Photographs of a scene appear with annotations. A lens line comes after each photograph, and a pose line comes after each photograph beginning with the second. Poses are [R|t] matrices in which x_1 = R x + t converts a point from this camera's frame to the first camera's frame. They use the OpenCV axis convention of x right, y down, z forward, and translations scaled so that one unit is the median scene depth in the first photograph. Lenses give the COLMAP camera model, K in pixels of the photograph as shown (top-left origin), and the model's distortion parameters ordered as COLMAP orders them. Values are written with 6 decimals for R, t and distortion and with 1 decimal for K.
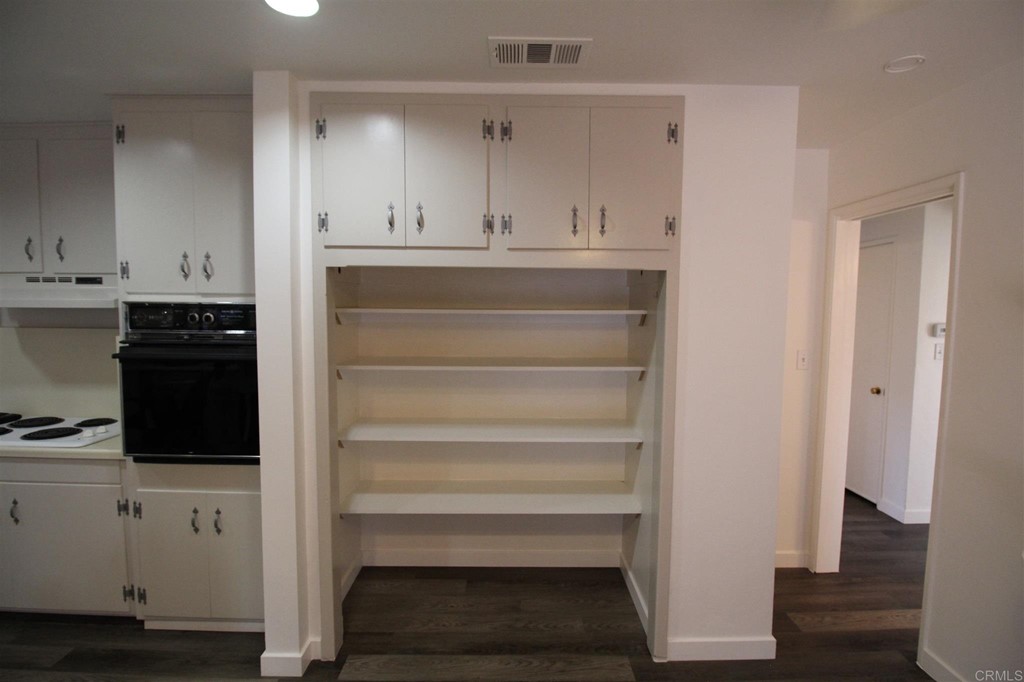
lens RADIAL K [[477.2, 0, 512.9], [0, 477.2, 337.0], [0, 0, 1]] dist [-0.013064, -0.000343]
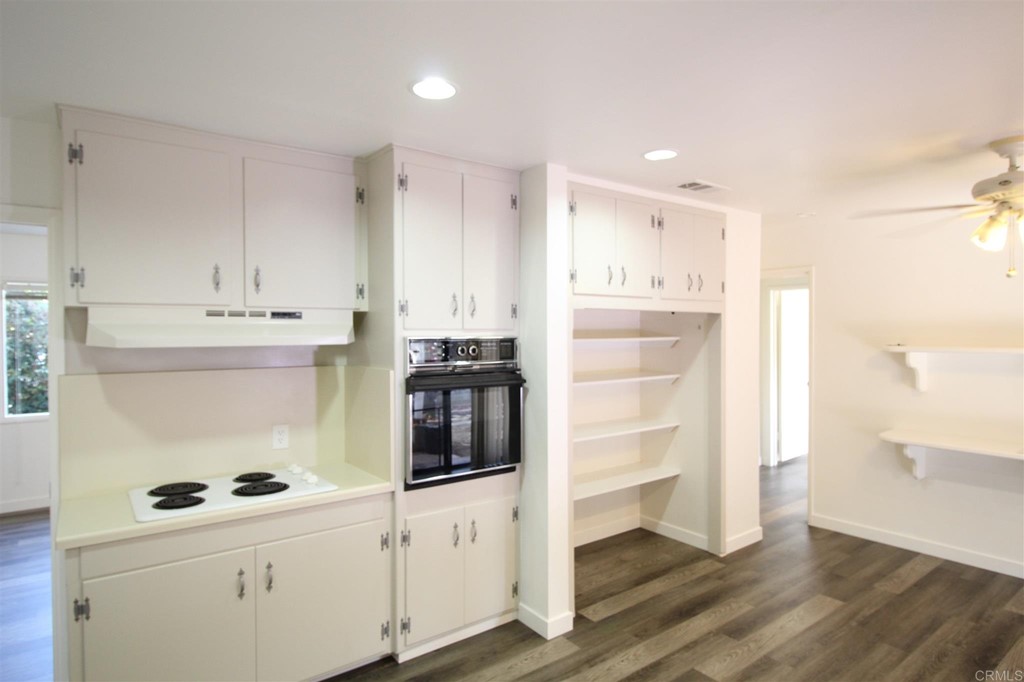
lens RADIAL K [[573.1, 0, 512.3], [0, 573.1, 341.0], [0, 0, 1]] dist [0.005130, 0.000151]
pose [[0.804015, -0.020652, 0.594251, -1.368266], [0.051305, 0.998079, -0.034729, -0.009273], [-0.592392, 0.058411, 0.803530, -0.174596]]
